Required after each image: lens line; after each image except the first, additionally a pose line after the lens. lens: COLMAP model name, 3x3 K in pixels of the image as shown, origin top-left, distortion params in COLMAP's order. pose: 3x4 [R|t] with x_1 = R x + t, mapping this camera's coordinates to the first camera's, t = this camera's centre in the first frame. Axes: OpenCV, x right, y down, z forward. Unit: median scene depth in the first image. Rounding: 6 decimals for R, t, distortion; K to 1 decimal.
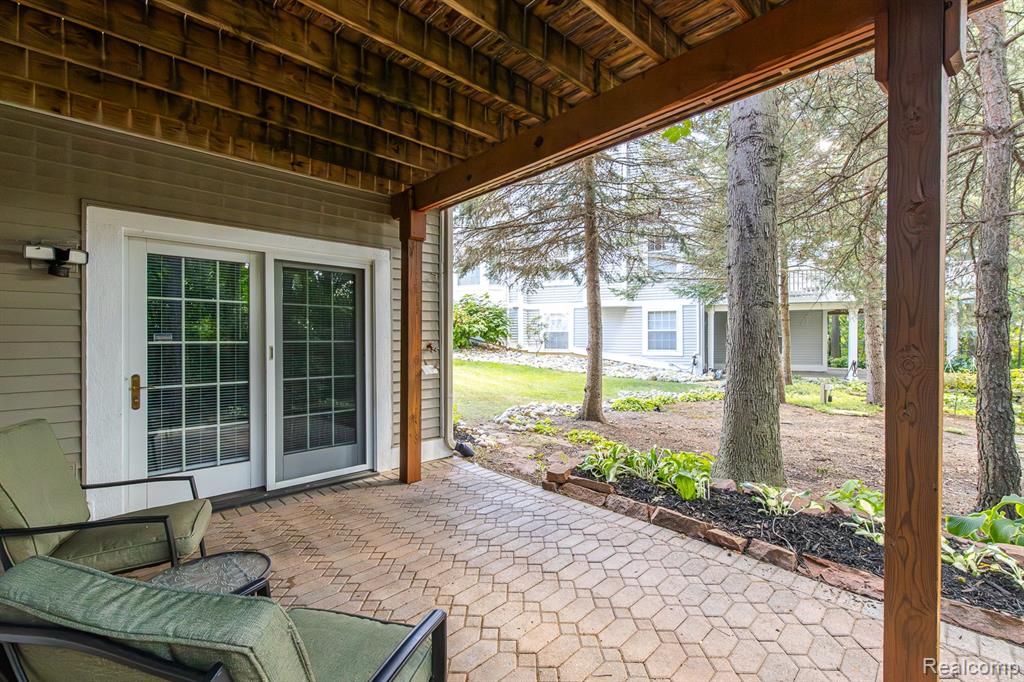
lens RADIAL K [[447.2, 0, 503.4], [0, 447.2, 341.7], [0, 0, 1]] dist [0.003614, 0.001089]
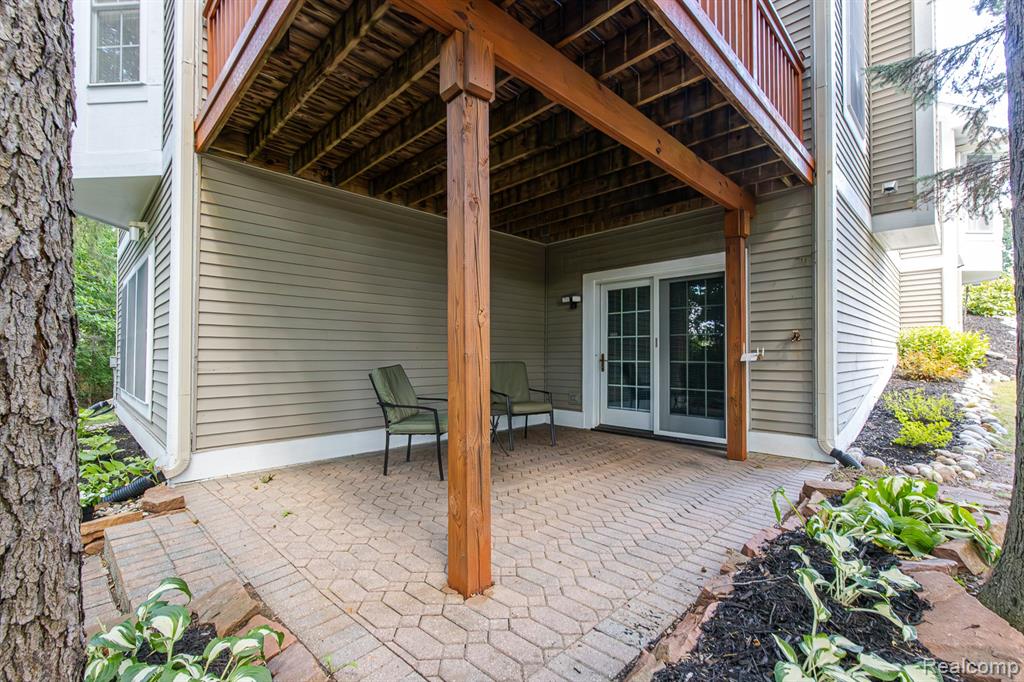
lens RADIAL K [[447.2, 0, 508.2], [0, 447.2, 342.8], [0, 0, 1]] dist [0.003614, 0.001089]
pose [[0.034160, -0.022174, -0.999170, 1.080999], [-0.001995, 0.999750, -0.022255, 0.067773], [0.999414, 0.002753, 0.034107, 0.507266]]
